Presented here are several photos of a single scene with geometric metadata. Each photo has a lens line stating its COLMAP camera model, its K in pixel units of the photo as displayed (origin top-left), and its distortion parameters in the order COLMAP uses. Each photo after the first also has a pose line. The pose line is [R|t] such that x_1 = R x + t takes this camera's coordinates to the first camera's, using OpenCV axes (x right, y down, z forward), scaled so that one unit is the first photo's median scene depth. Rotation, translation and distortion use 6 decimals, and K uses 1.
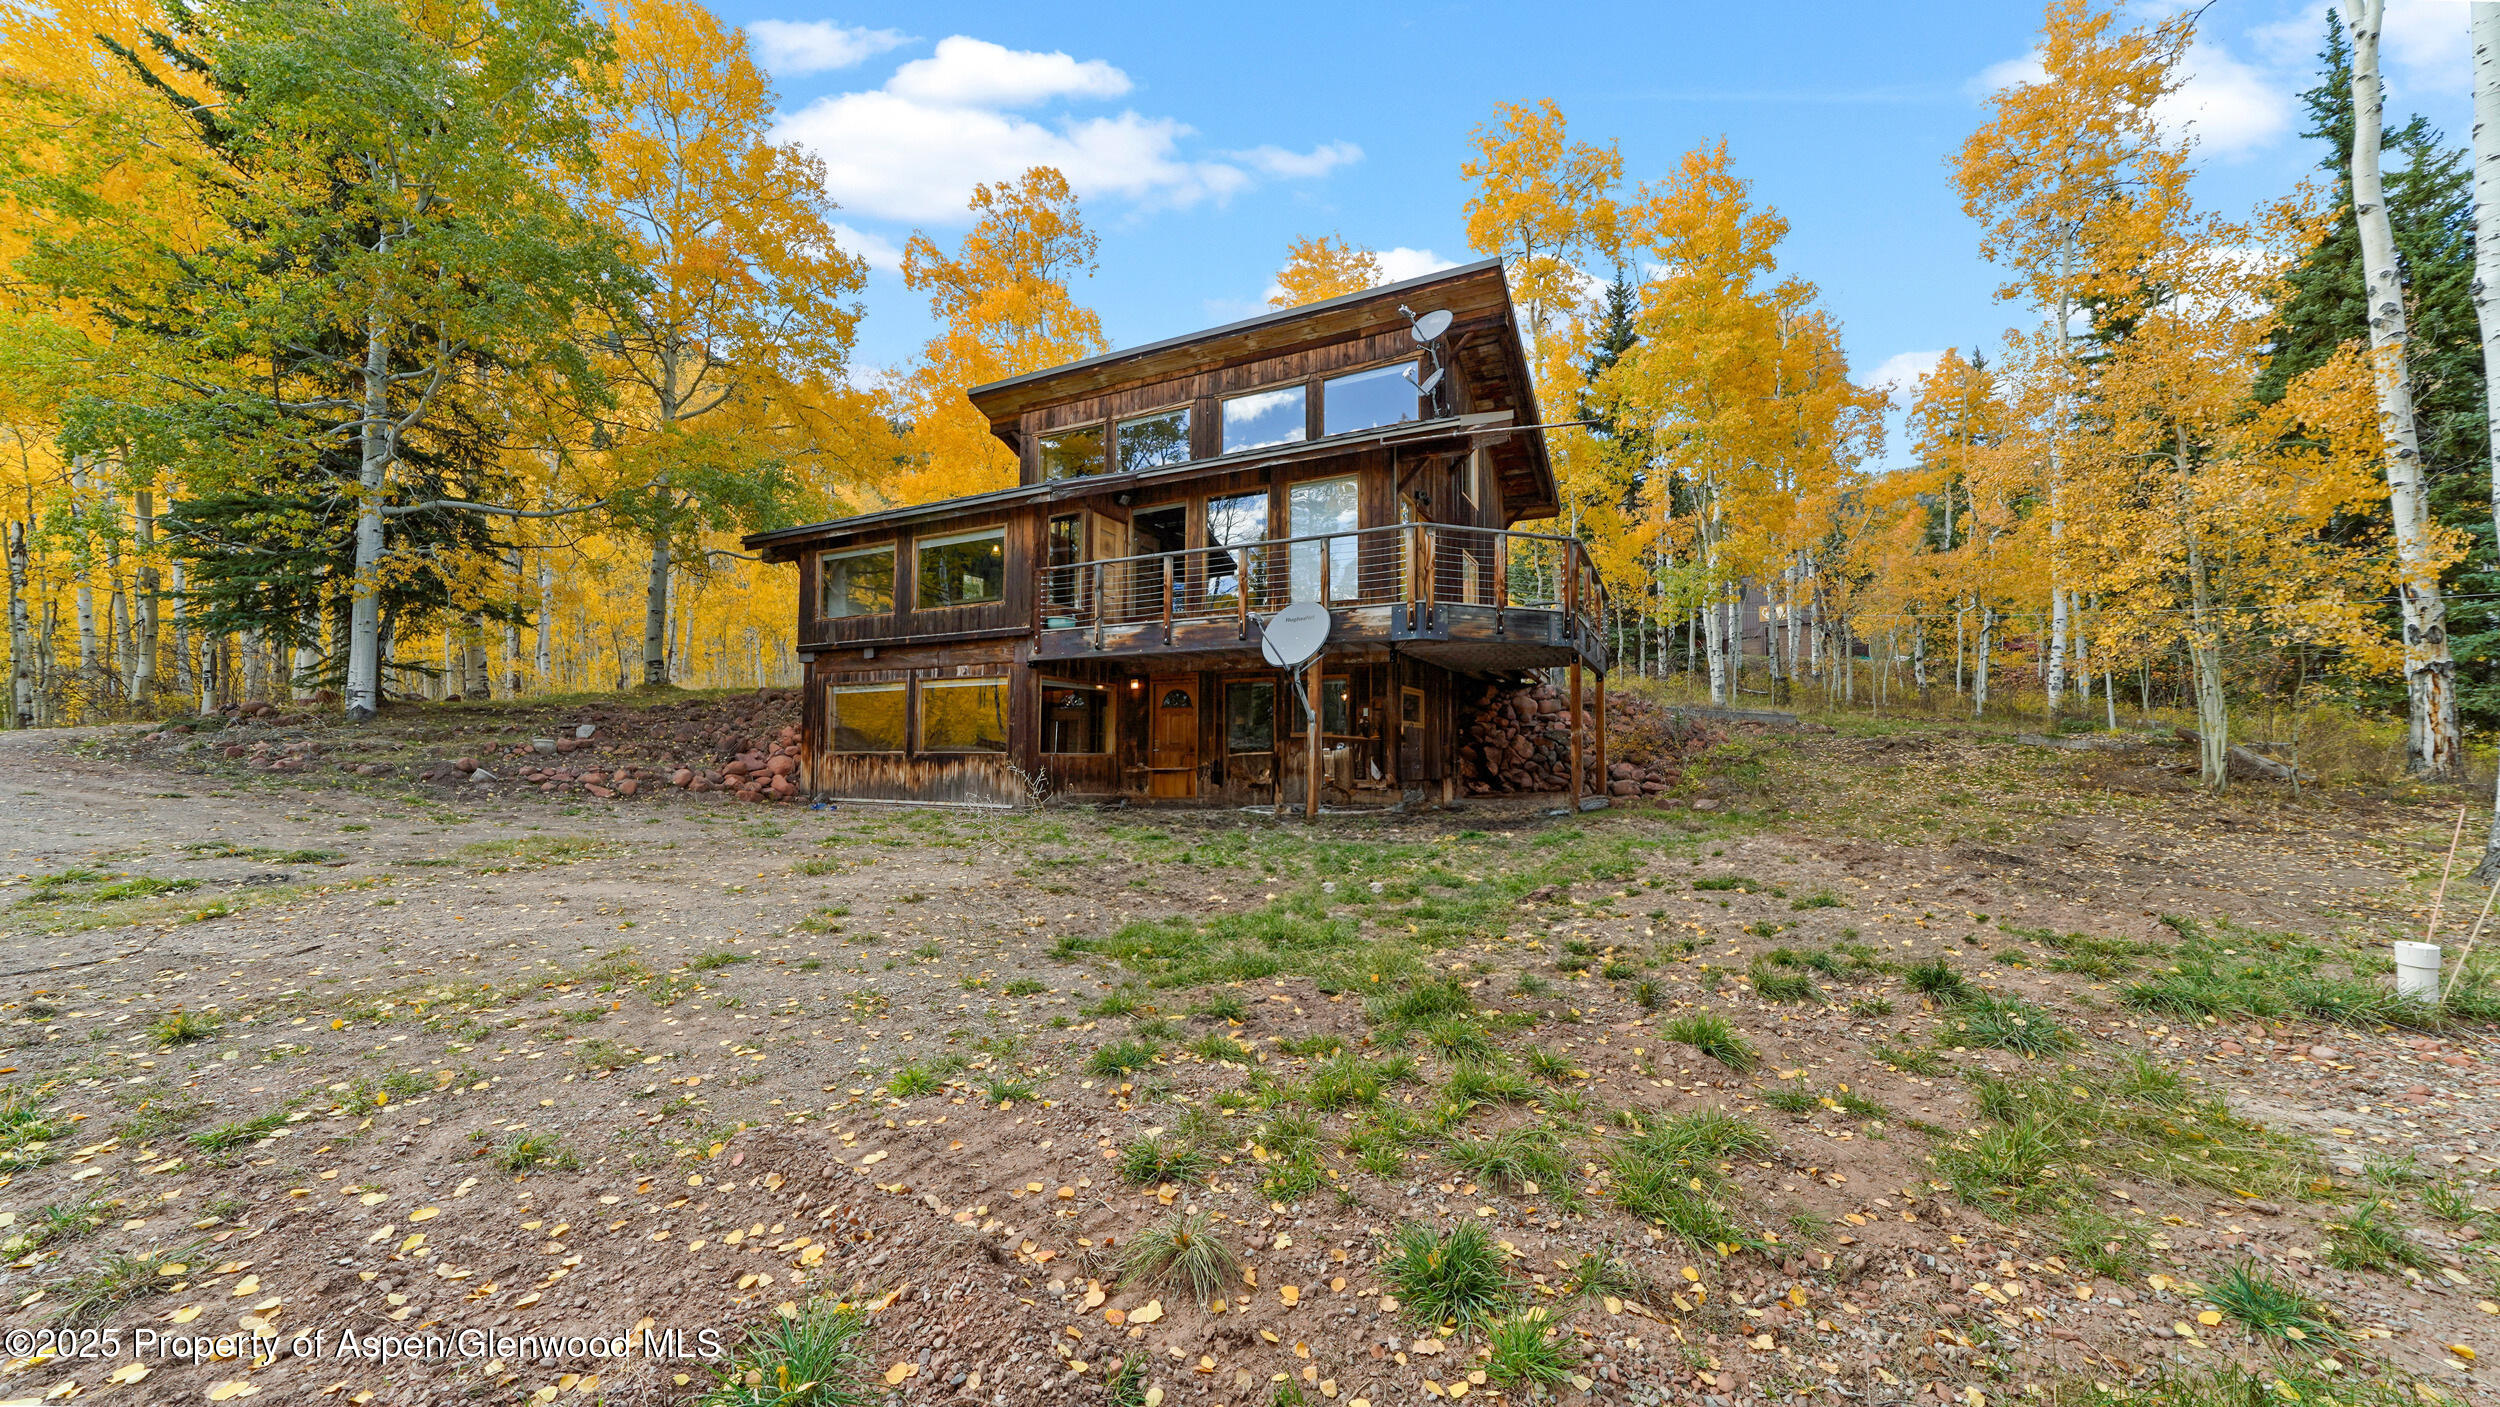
lens RADIAL K [[851.1, 0, 1250.0], [0, 851.1, 703.5], [0, 0, 1]] dist [-0.011600, -0.000036]
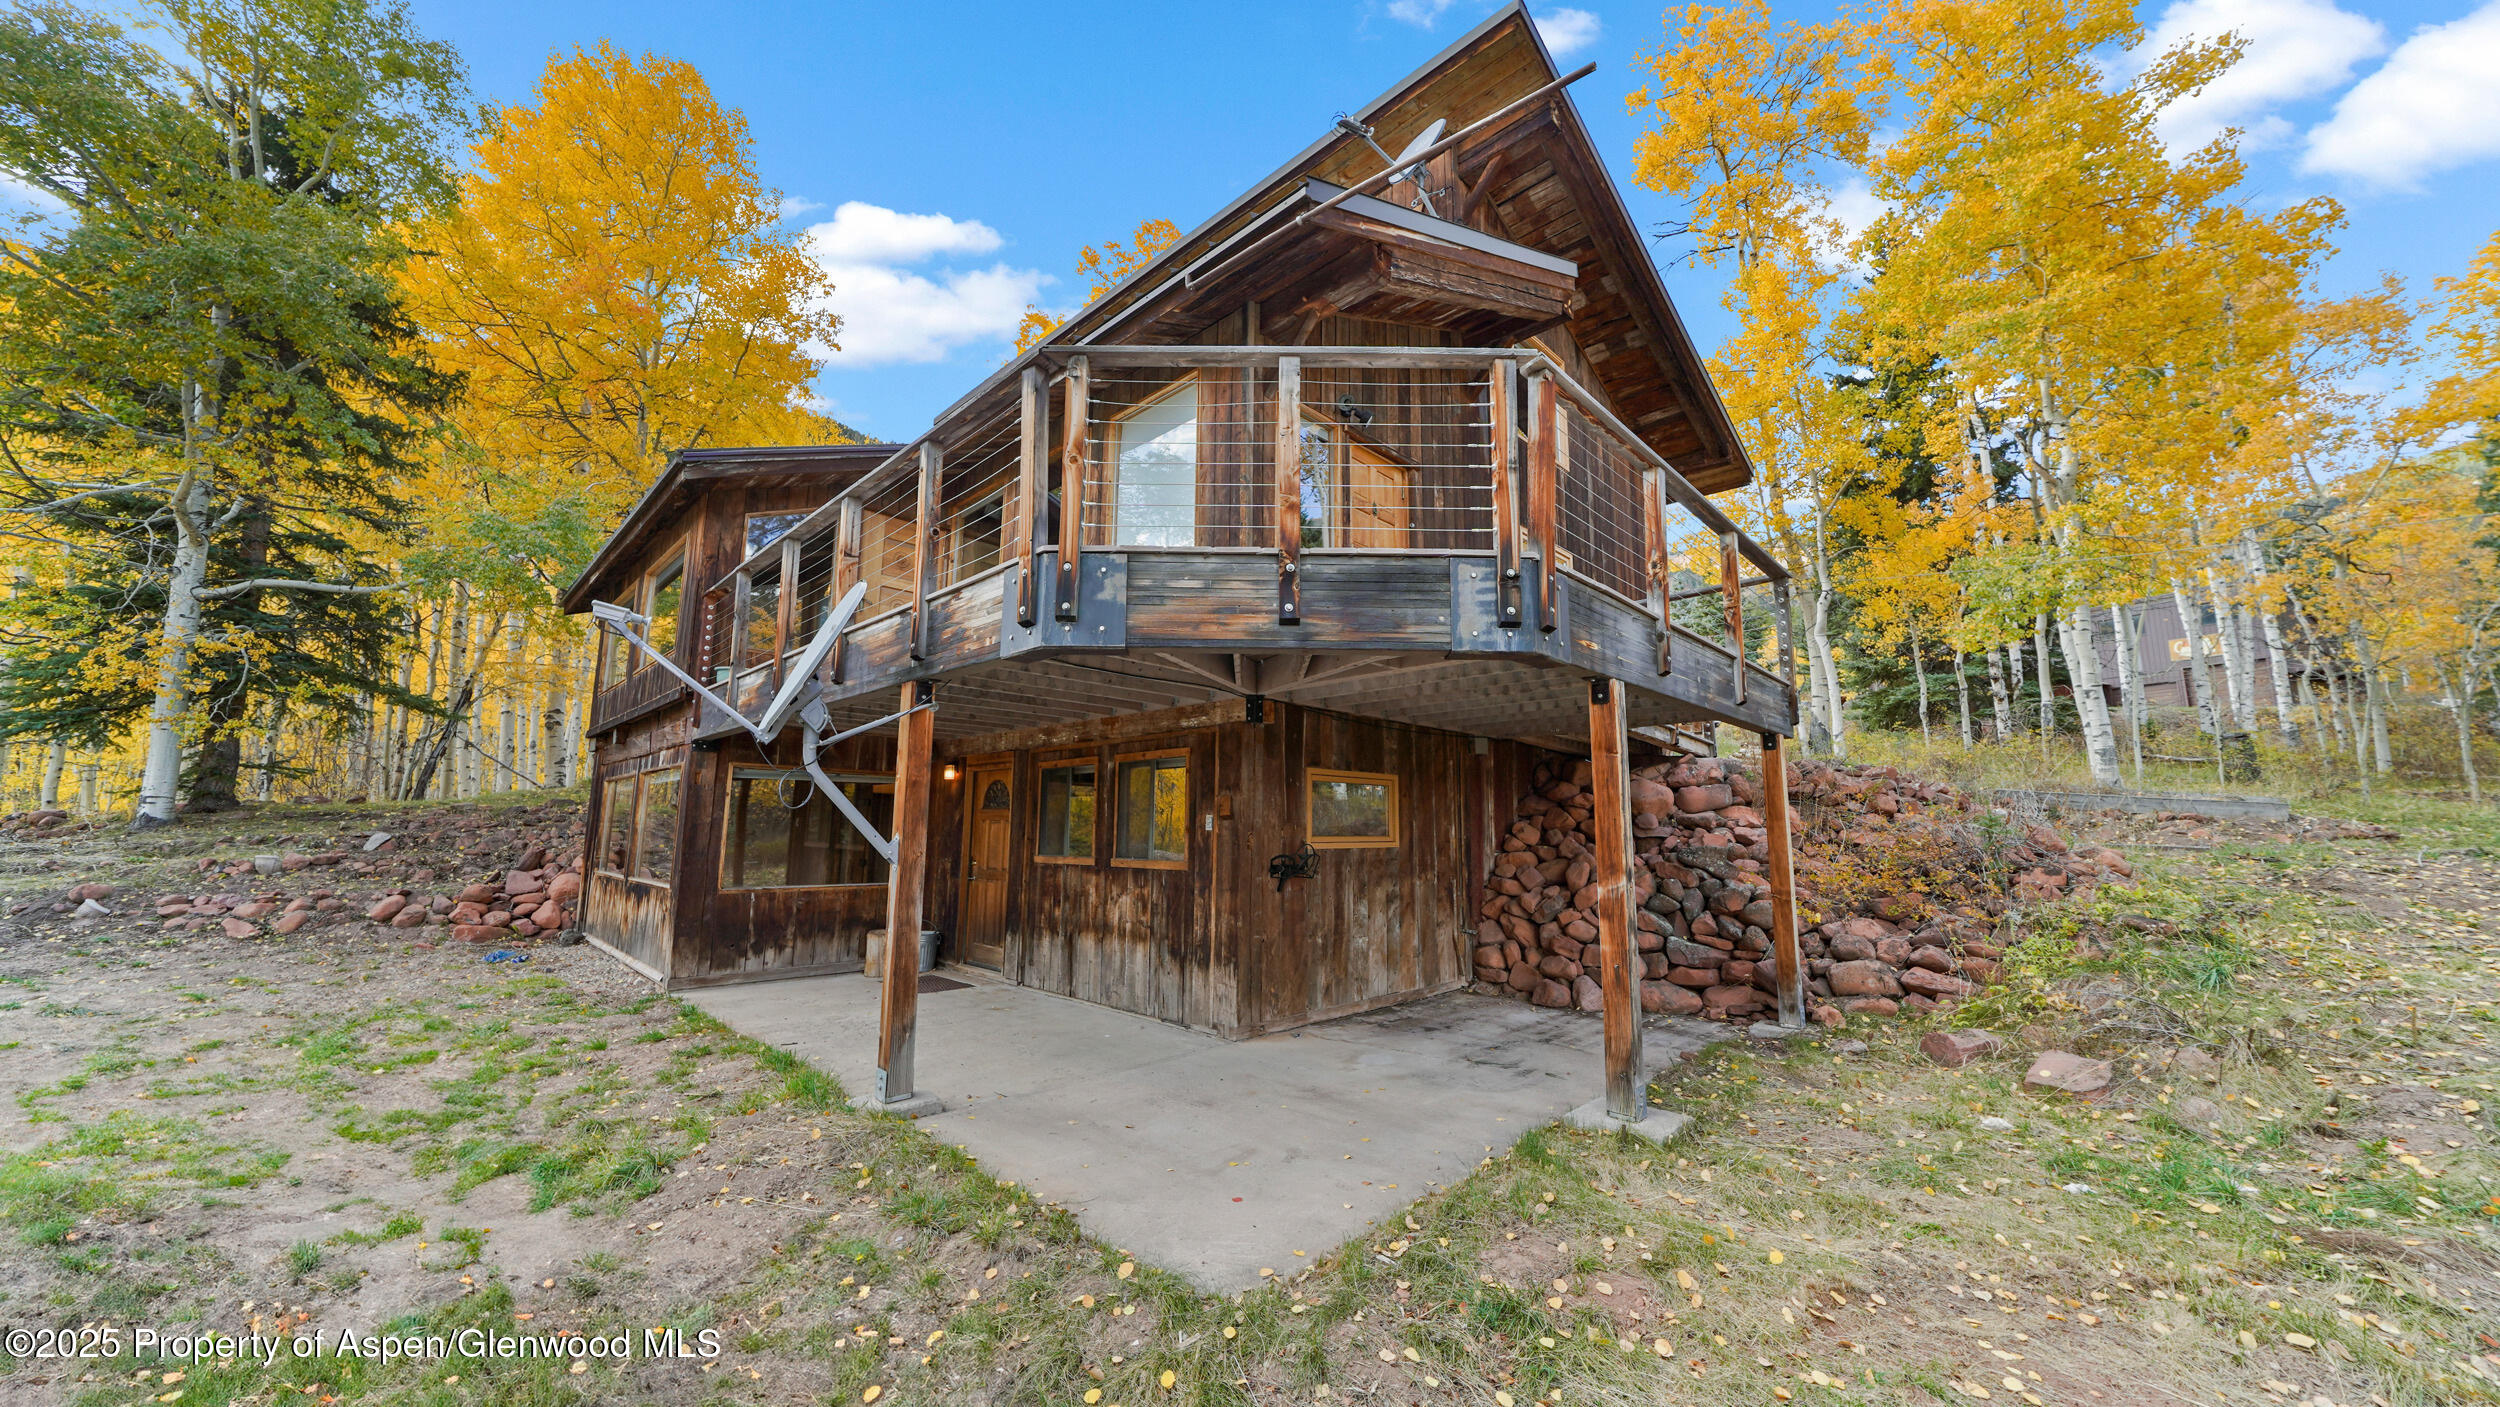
lens RADIAL K [[851.1, 0, 1250.0], [0, 851.1, 703.5], [0, 0, 1]] dist [-0.011600, -0.000036]
pose [[0.956447, -0.041704, -0.288911, 0.259216], [0.013818, 0.995101, -0.097896, -0.008779], [0.291578, 0.089640, 0.952338, 0.446082]]
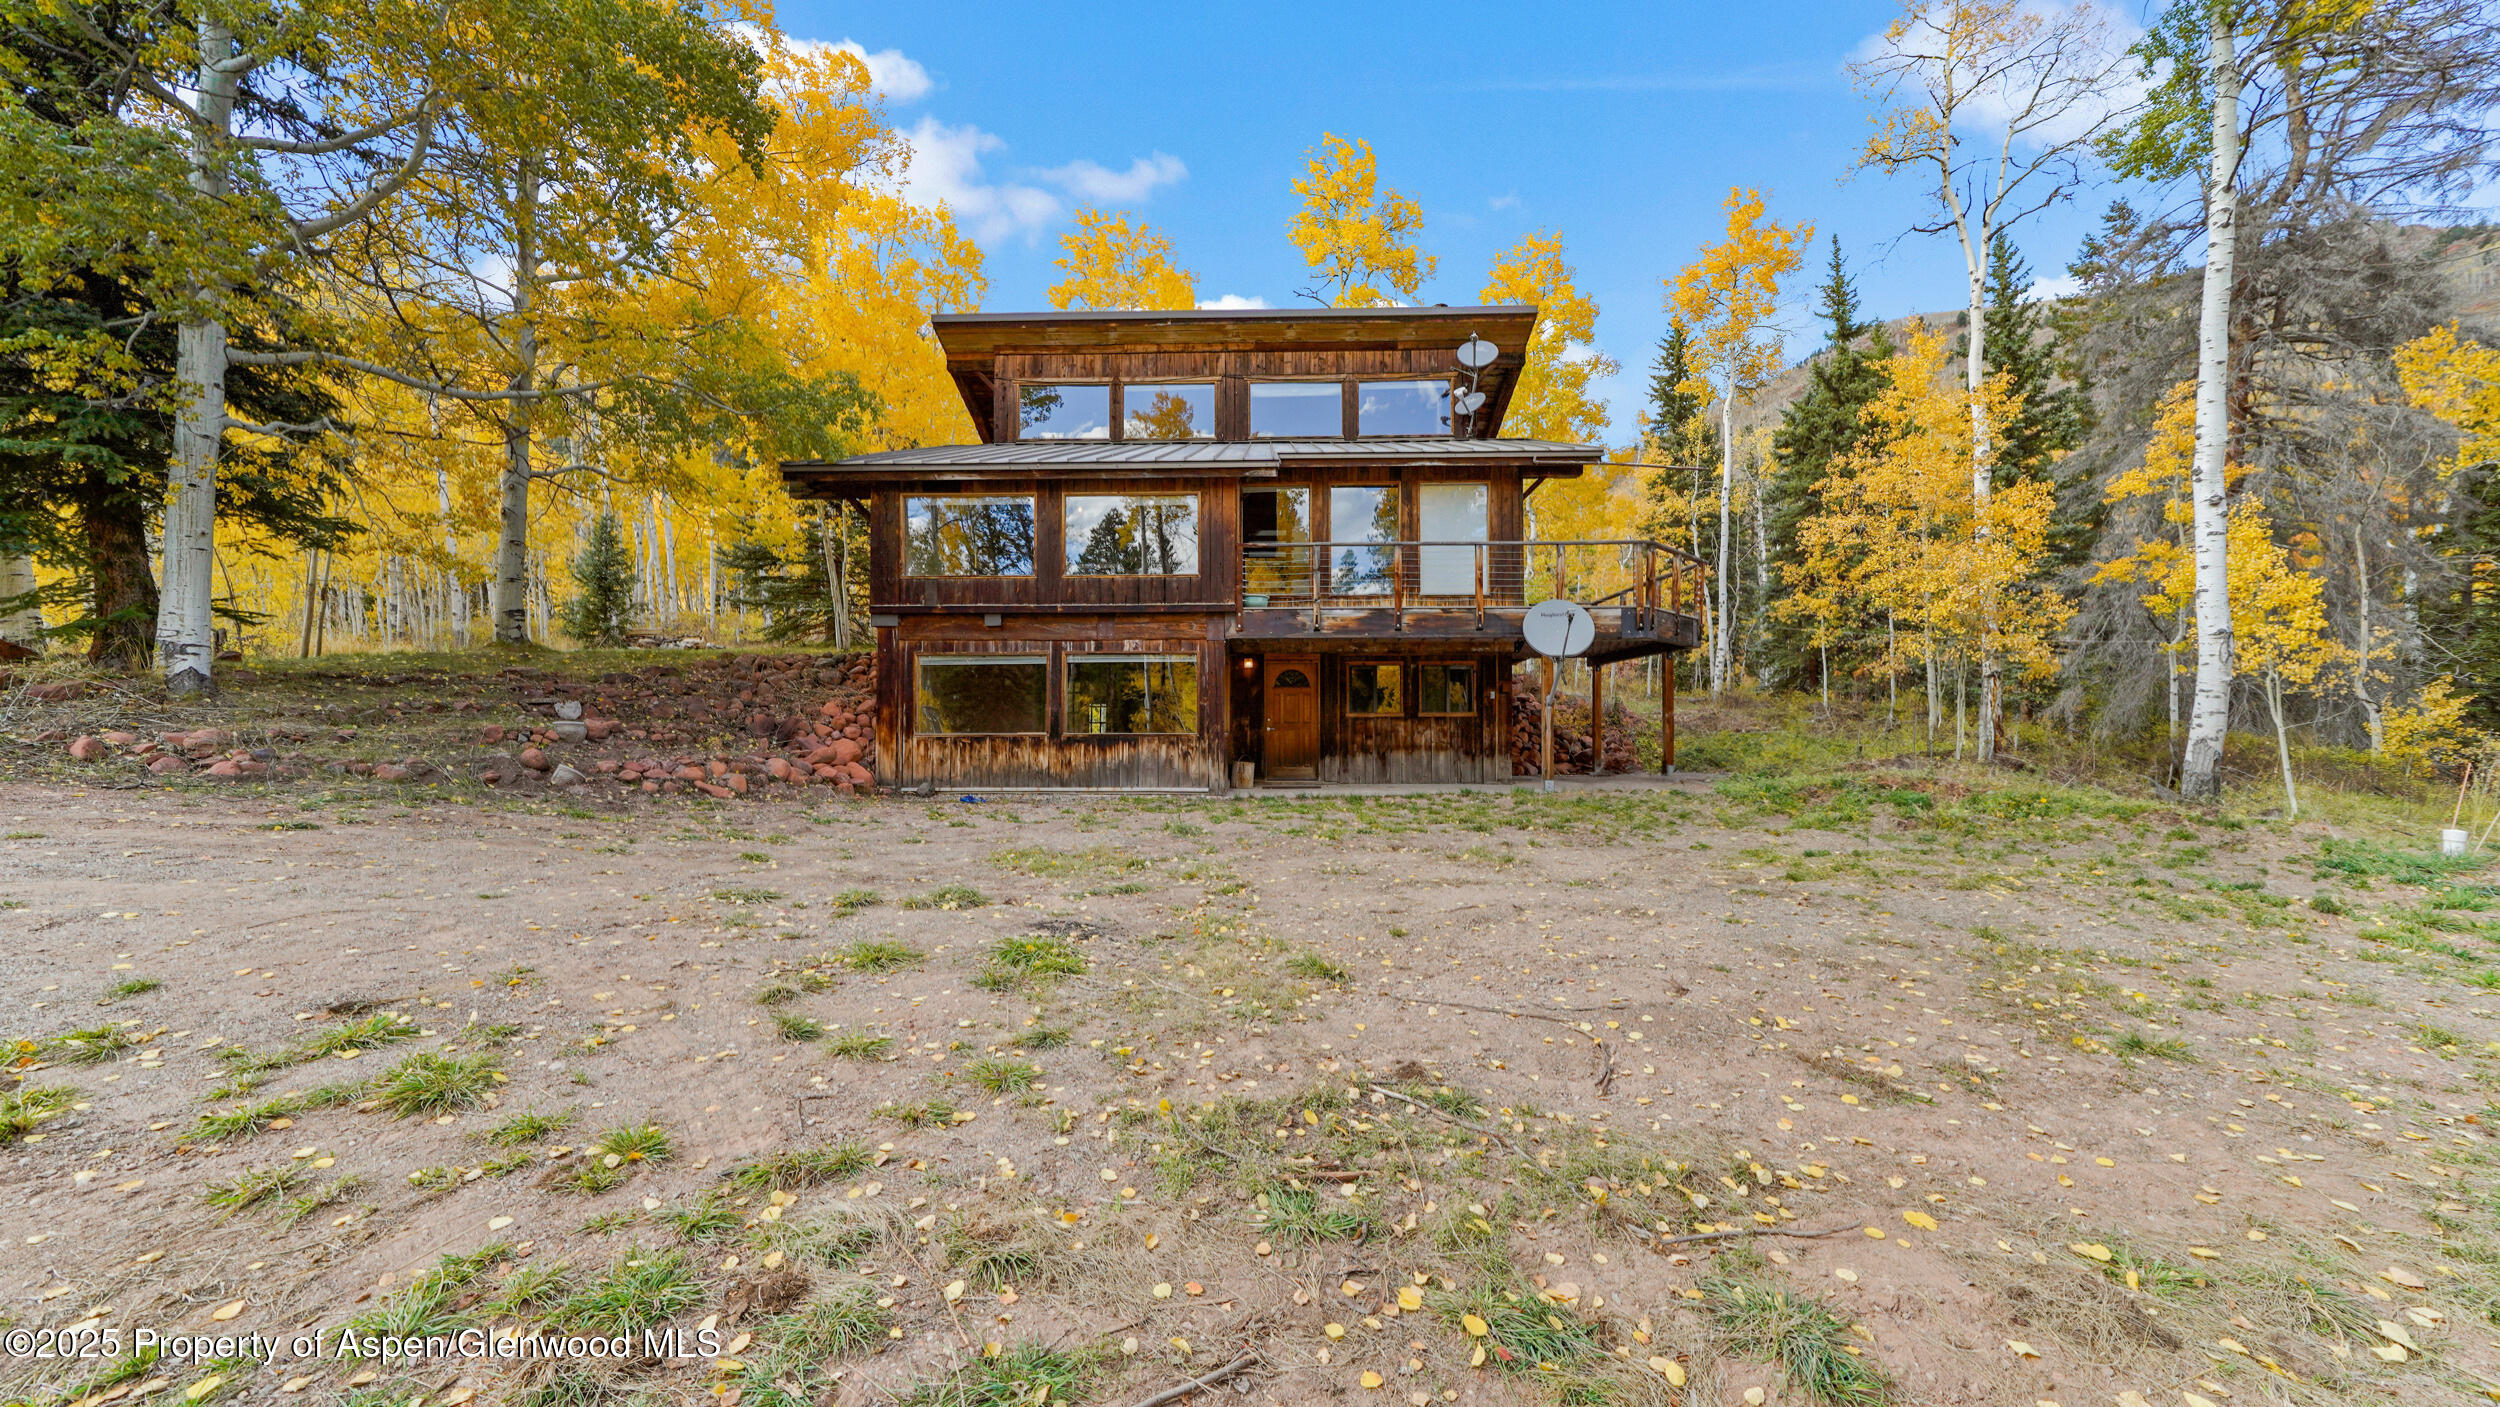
lens RADIAL K [[829.9, 0, 1242.8], [0, 829.9, 702.6], [0, 0, 1]] dist [-0.015404, 0.002386]
pose [[0.908027, 0.007128, 0.418850, -0.534341], [-0.019957, 0.999456, 0.026255, -0.002089], [-0.418435, -0.032199, 0.907676, 0.114468]]
